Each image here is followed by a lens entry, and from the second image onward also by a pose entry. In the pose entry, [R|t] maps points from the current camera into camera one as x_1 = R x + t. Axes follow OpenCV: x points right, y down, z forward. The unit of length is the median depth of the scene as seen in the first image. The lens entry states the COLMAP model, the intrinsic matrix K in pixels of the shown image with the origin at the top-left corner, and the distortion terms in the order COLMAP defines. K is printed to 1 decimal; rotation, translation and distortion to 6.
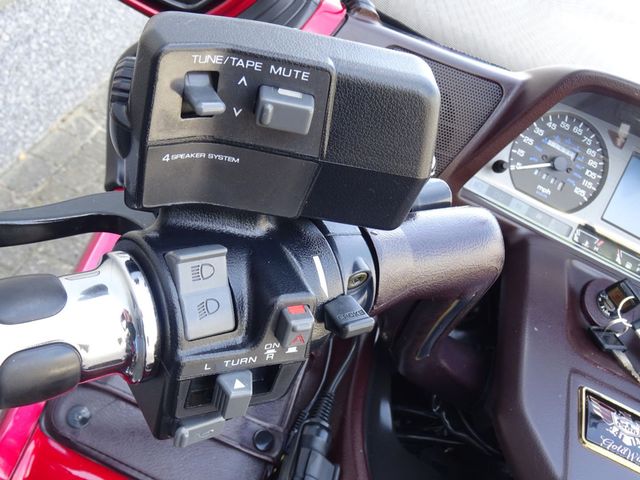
lens RADIAL K [[743.6, 0, 320.0], [0, 743.6, 239.8], [0, 0, 1]] dist [0.005284, 0.000000]
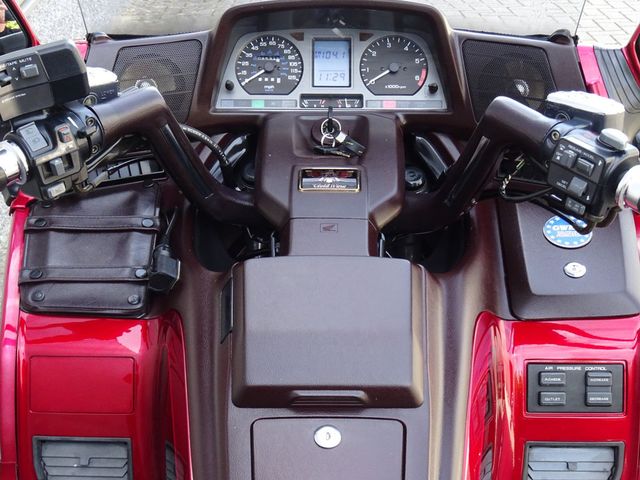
lens RADIAL K [[1297.4, 0, 323.0], [0, 1297.4, 239.4], [0, 0, 1]] dist [0.051862, 0.000000]
pose [[0.894129, -0.447432, -0.018380, 0.308968], [0.437429, 0.881453, -0.178034, 0.722598], [0.095859, 0.151145, 0.983853, -1.534654]]
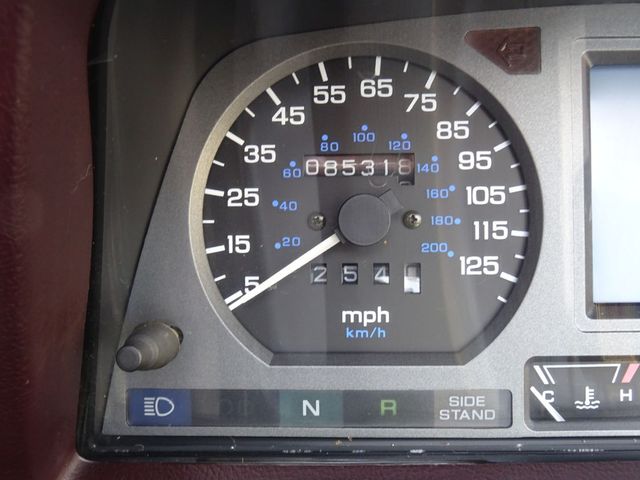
lens RADIAL K [[743.6, 0, 323.0], [0, 743.6, 241.7], [0, 0, 1]] dist [0.005284, 0.000000]
pose [[0.878526, -0.456237, -0.141559, 0.342616], [0.453223, 0.889713, -0.054767, -0.085436], [0.150933, -0.016044, 0.988414, 0.702159]]
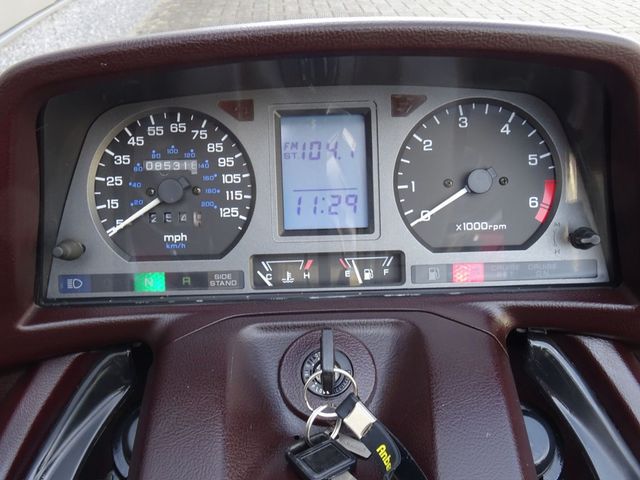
lens RADIAL K [[743.6, 0, 320.3], [0, 743.6, 242.8], [0, 0, 1]] dist [0.005284, 0.000000]
pose [[0.877952, -0.468891, -0.096650, 0.466226], [0.469566, 0.882732, -0.017055, 0.003927], [0.093313, -0.030410, 0.995172, 0.393243]]
